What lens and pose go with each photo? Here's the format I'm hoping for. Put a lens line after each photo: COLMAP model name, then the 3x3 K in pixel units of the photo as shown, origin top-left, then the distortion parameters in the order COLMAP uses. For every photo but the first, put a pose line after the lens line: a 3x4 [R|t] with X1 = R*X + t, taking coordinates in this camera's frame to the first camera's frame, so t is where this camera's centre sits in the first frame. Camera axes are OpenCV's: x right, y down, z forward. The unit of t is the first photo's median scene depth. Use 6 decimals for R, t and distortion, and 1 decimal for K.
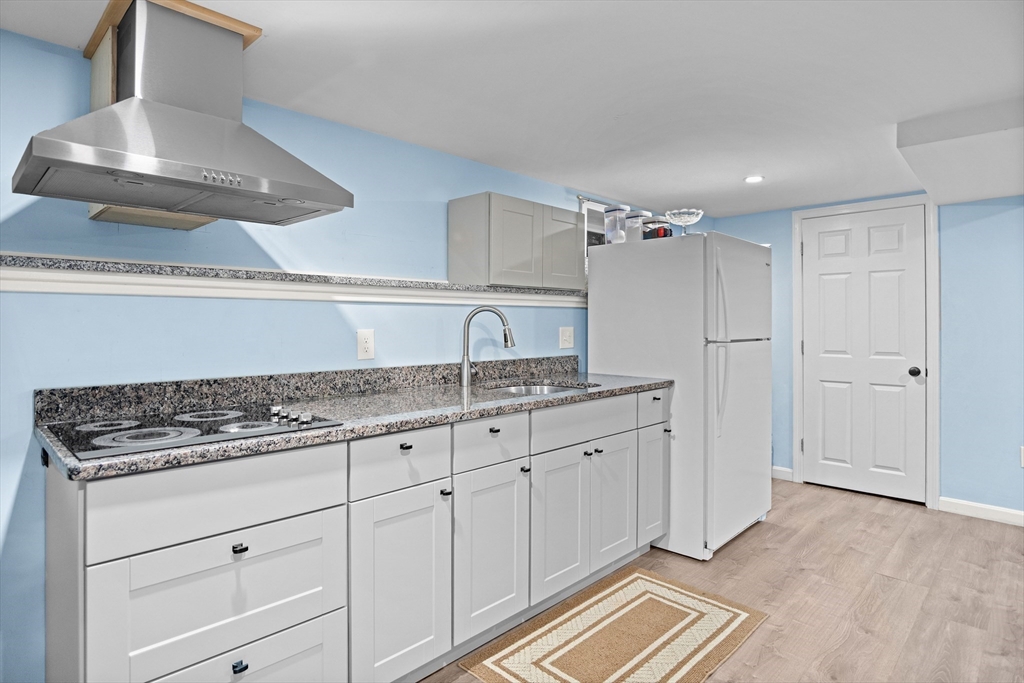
lens RADIAL K [[558.3, 0, 513.8], [0, 558.3, 317.4], [0, 0, 1]] dist [-0.026263, 0.005082]
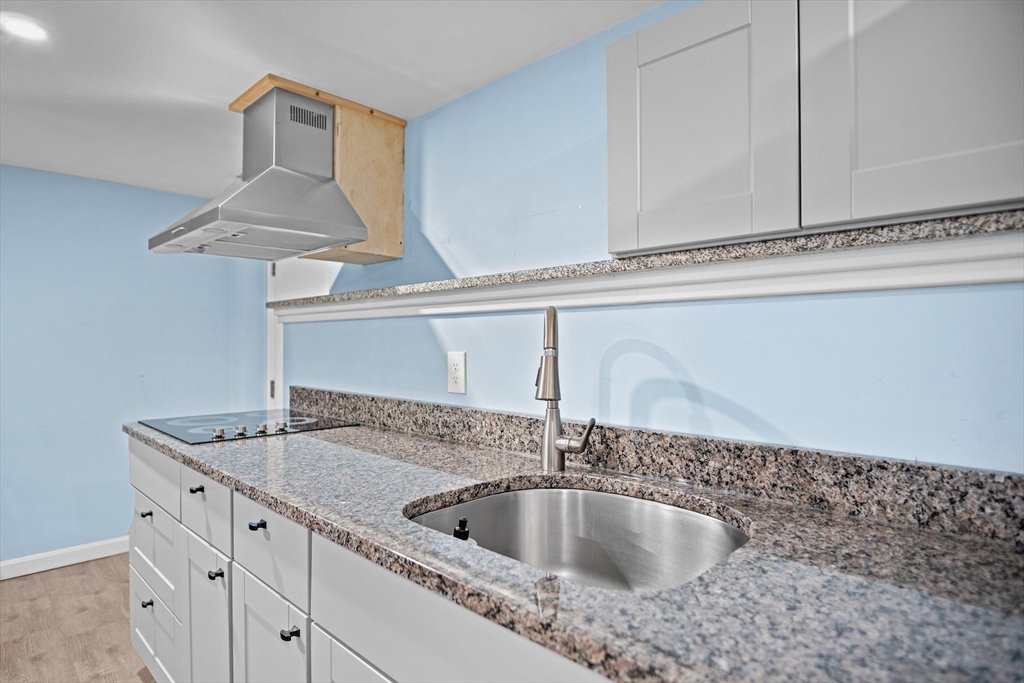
lens RADIAL K [[558.3, 0, 509.2], [0, 558.3, 342.0], [0, 0, 1]] dist [-0.026263, 0.005082]
pose [[0.000237, 0.000682, -1.000000, 0.431732], [0.009202, 0.999957, 0.000684, 0.008954], [0.999958, -0.009202, 0.000231, 1.011125]]
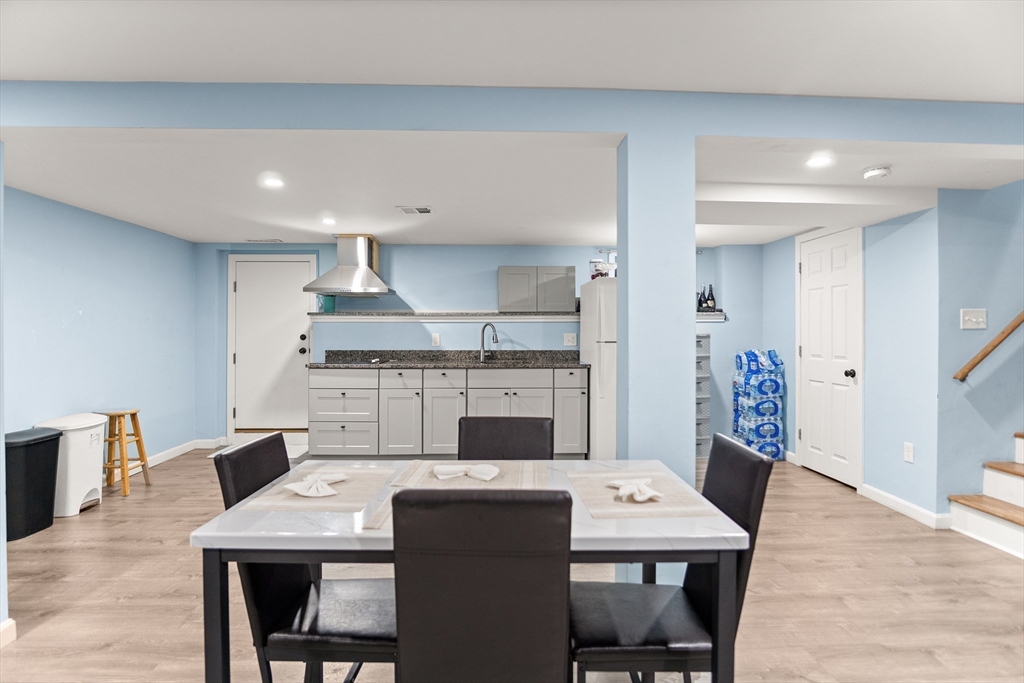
lens RADIAL K [[558.3, 0, 510.6], [0, 558.3, 338.4], [0, 0, 1]] dist [-0.026263, 0.005082]
pose [[0.727435, 0.006517, -0.686145, 1.503652], [0.006303, 0.999849, 0.016179, 0.005174], [0.686147, -0.016093, 0.727285, -0.475741]]
